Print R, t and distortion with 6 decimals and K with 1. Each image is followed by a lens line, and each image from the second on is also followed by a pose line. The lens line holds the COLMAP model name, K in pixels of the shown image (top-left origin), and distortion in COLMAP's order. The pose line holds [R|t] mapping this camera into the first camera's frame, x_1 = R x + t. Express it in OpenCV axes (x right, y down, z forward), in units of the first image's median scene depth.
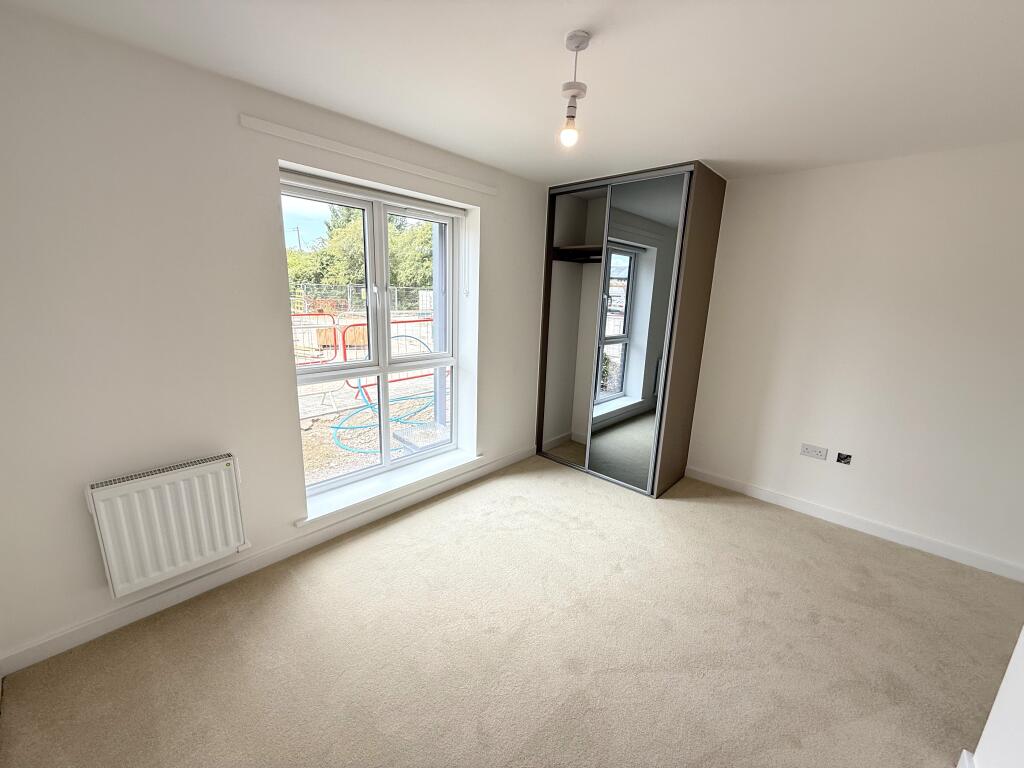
lens RADIAL K [[408.7, 0, 512.0], [0, 408.7, 384.0], [0, 0, 1]] dist [-0.000008, 0.000081]
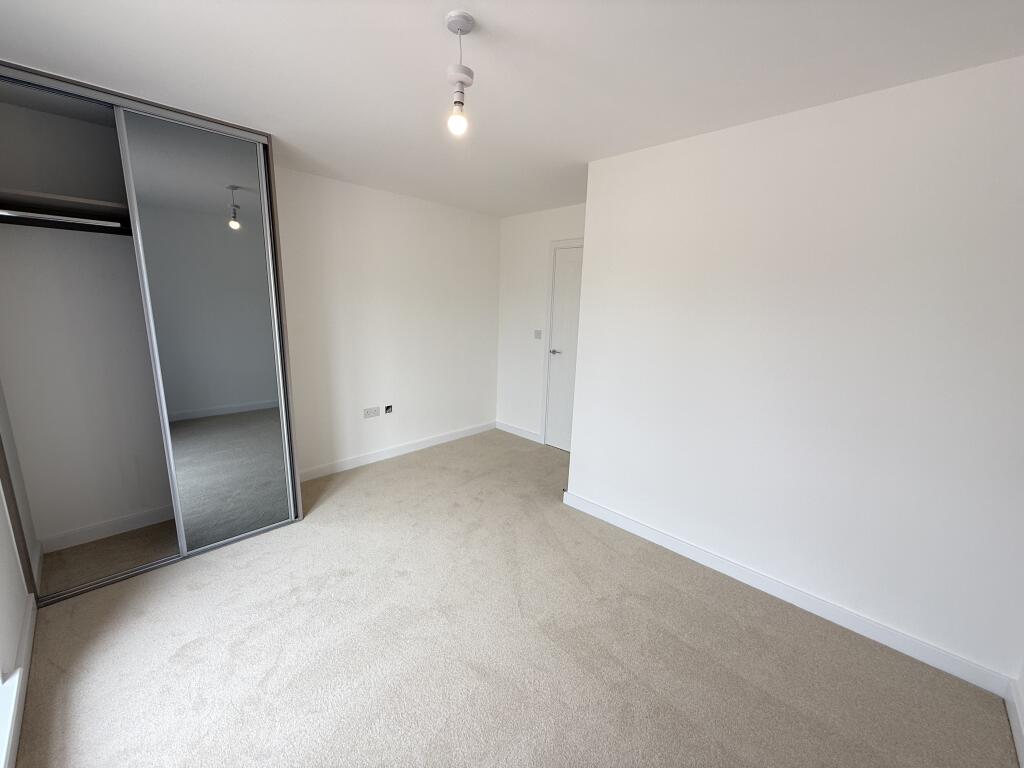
lens RADIAL K [[408.7, 0, 512.0], [0, 408.7, 384.0], [0, 0, 1]] dist [-0.000008, 0.000081]
pose [[0.031331, -0.234794, 0.971540, -0.486992], [0.196670, 0.954463, 0.224324, -0.123889], [-0.979969, 0.184044, 0.076082, 0.503426]]
